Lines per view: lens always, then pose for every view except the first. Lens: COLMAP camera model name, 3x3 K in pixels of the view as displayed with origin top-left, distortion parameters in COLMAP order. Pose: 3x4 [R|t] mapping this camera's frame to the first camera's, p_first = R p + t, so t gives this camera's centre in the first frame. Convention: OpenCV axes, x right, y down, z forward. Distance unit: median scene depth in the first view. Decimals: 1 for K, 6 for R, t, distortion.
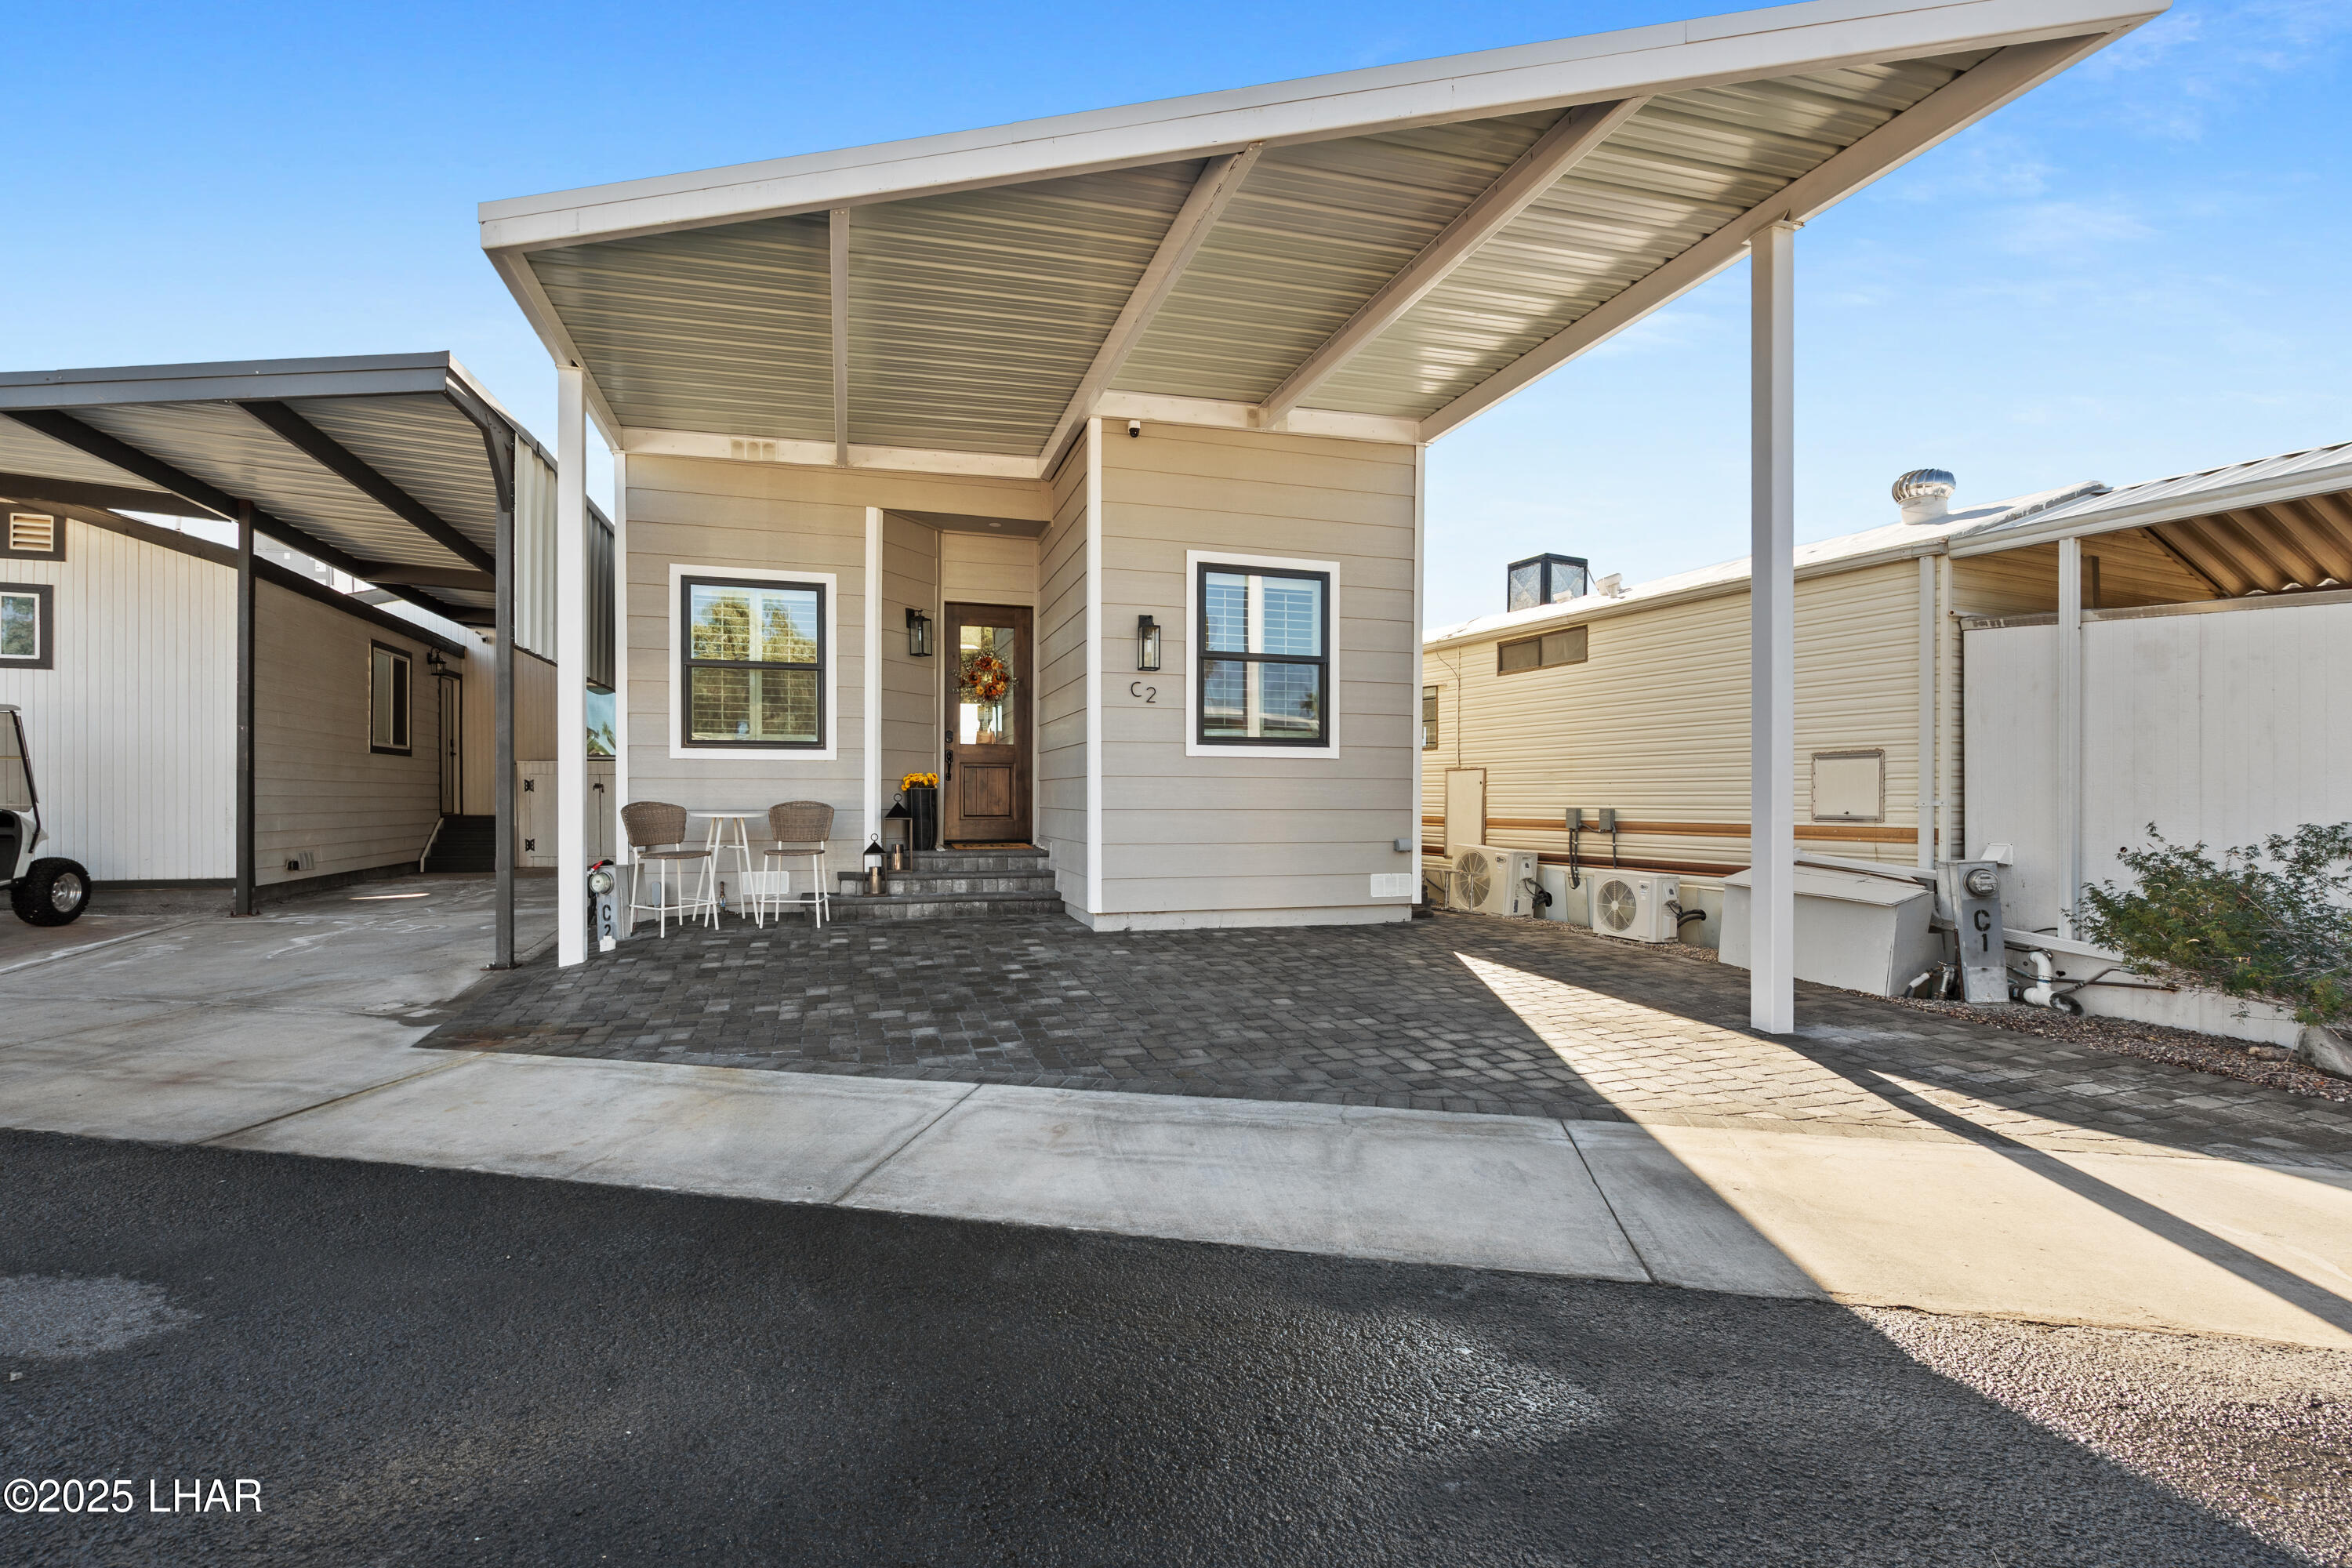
lens RADIAL K [[1076.0, 0, 1105.0], [0, 1076.0, 803.9], [0, 0, 1]] dist [-0.005767, 0.002969]
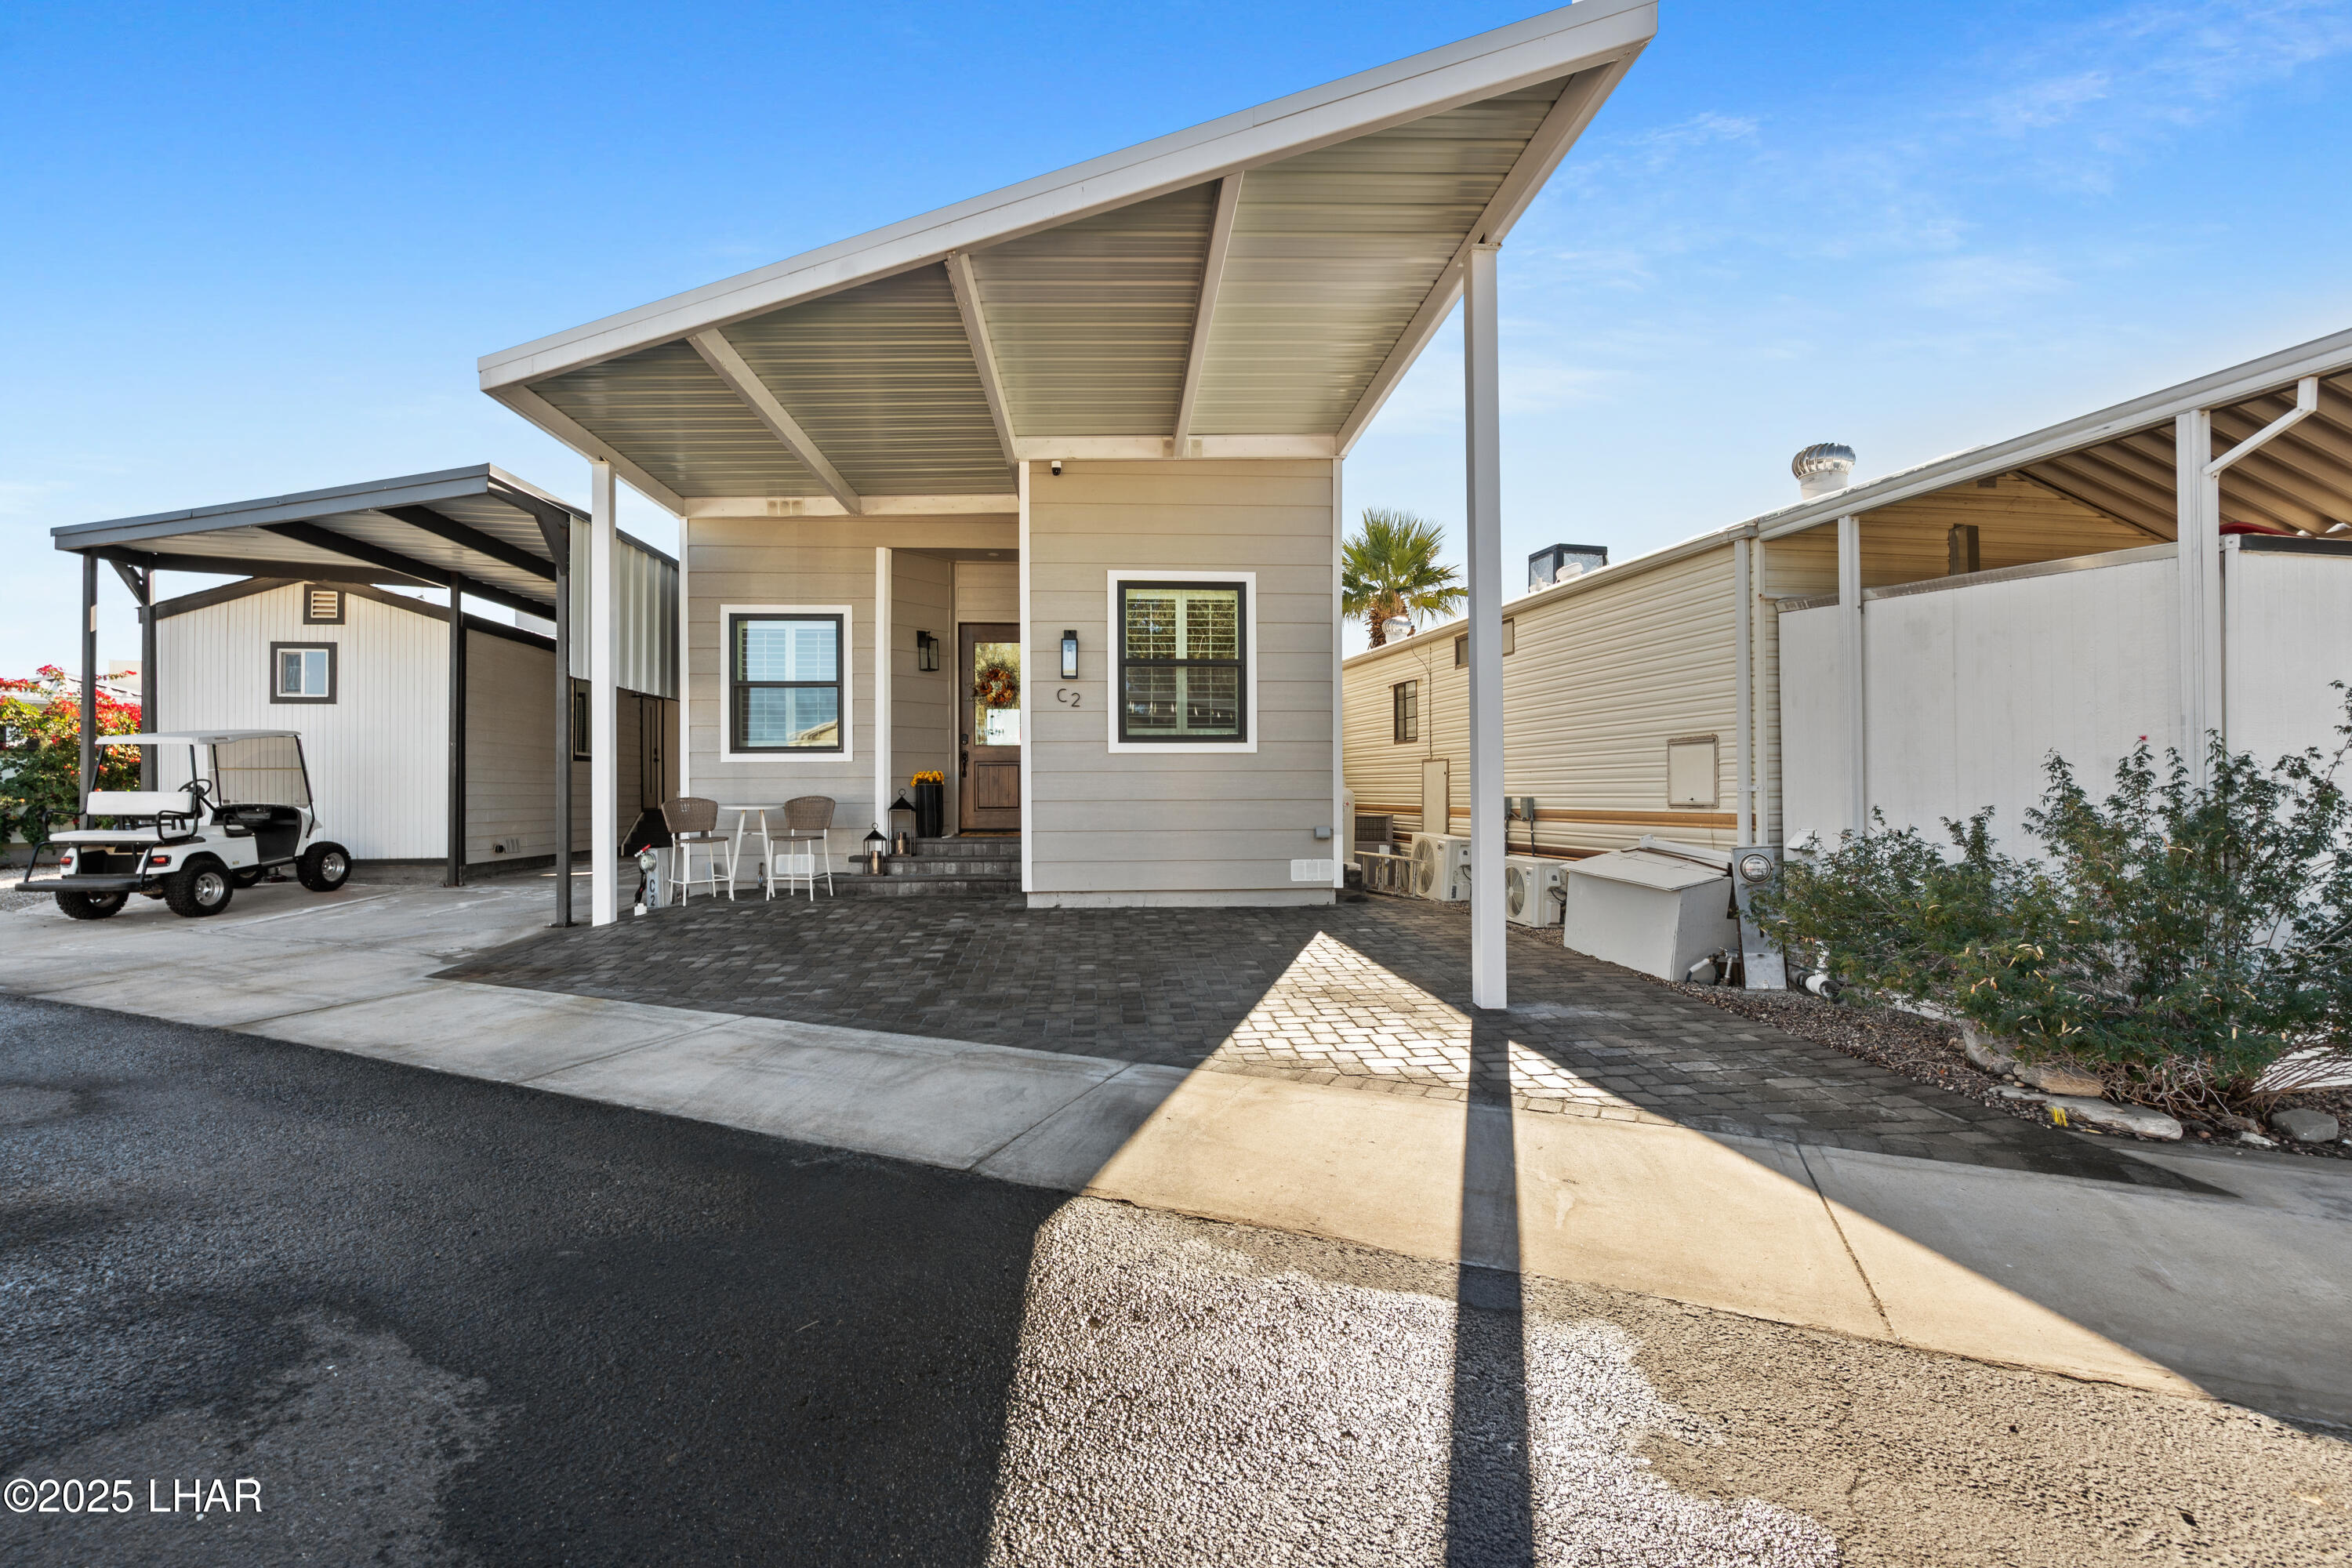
lens RADIAL K [[1076.0, 0, 1197.7], [0, 1076.0, 778.8], [0, 0, 1]] dist [-0.005767, 0.002969]
pose [[0.971364, -0.011735, -0.237306, 0.440758], [0.007259, 0.999779, -0.019727, 0.005411], [0.237485, 0.017440, 0.971235, -0.069104]]
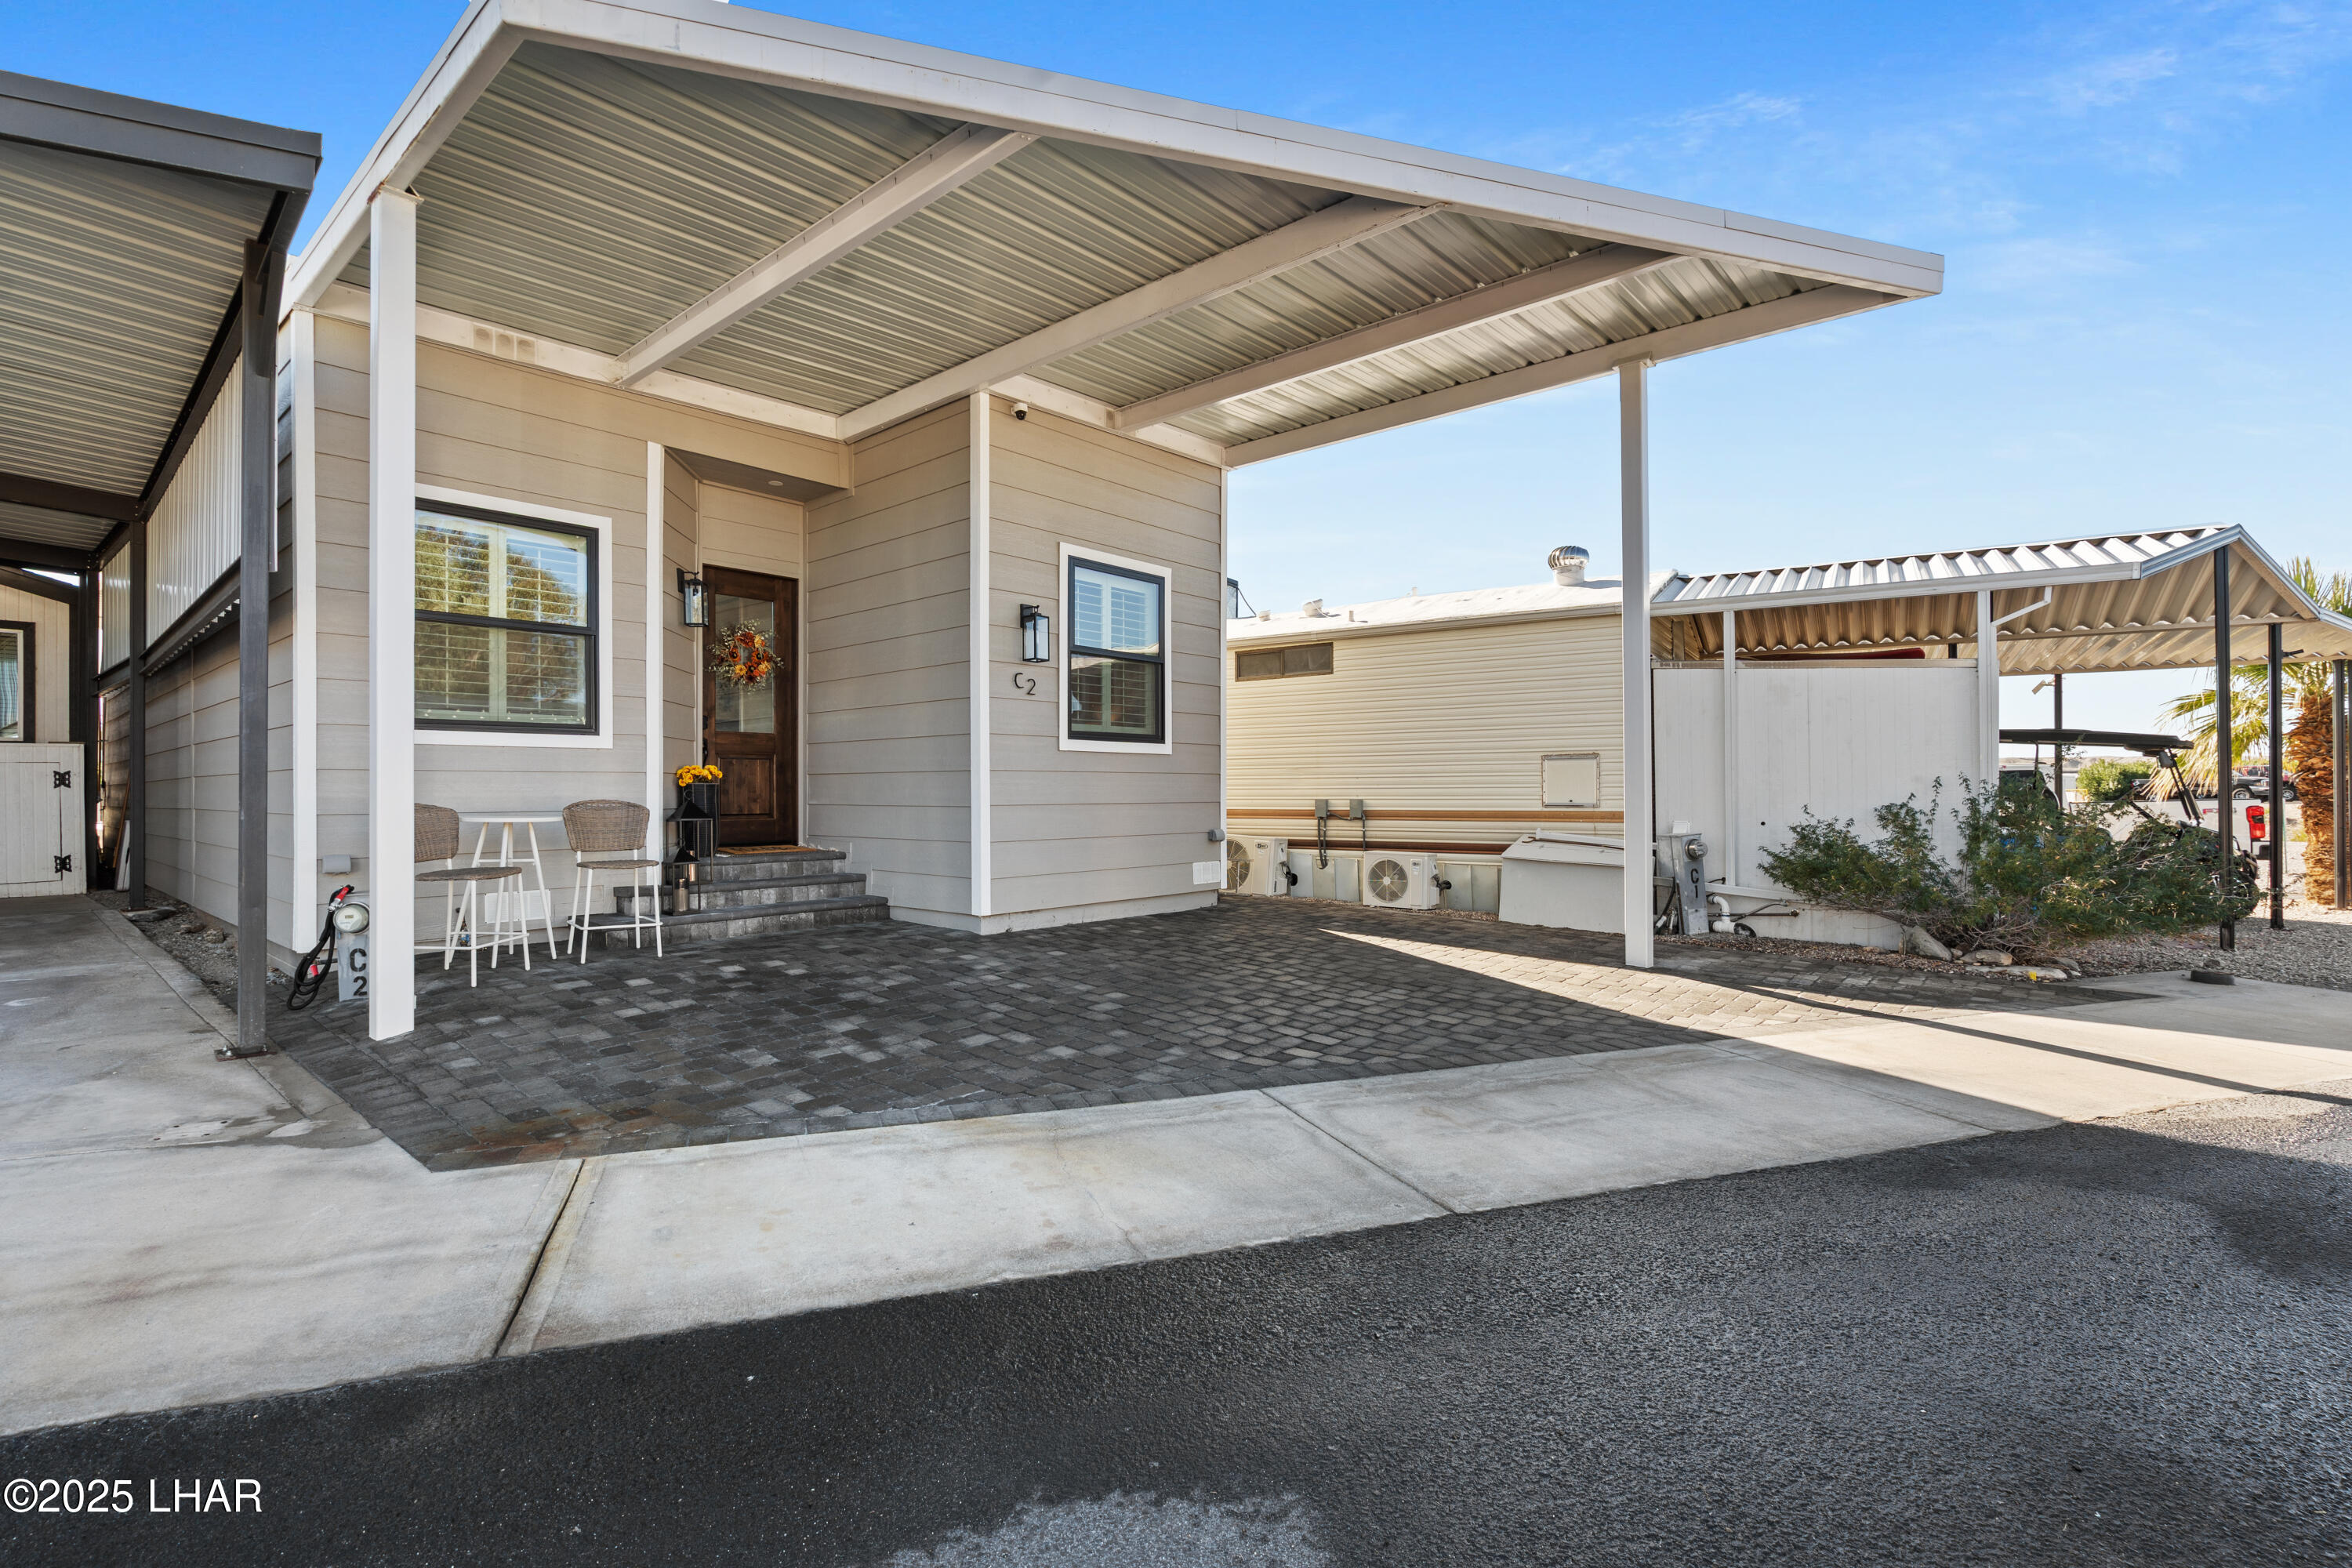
lens RADIAL K [[1076.0, 0, 1170.0], [0, 1076.0, 781.6], [0, 0, 1]] dist [-0.005767, 0.002969]
pose [[0.852597, -0.001173, 0.522568, -0.360447], [0.008700, 0.999891, -0.011951, -0.003195], [-0.522497, 0.014736, 0.852514, 0.110223]]
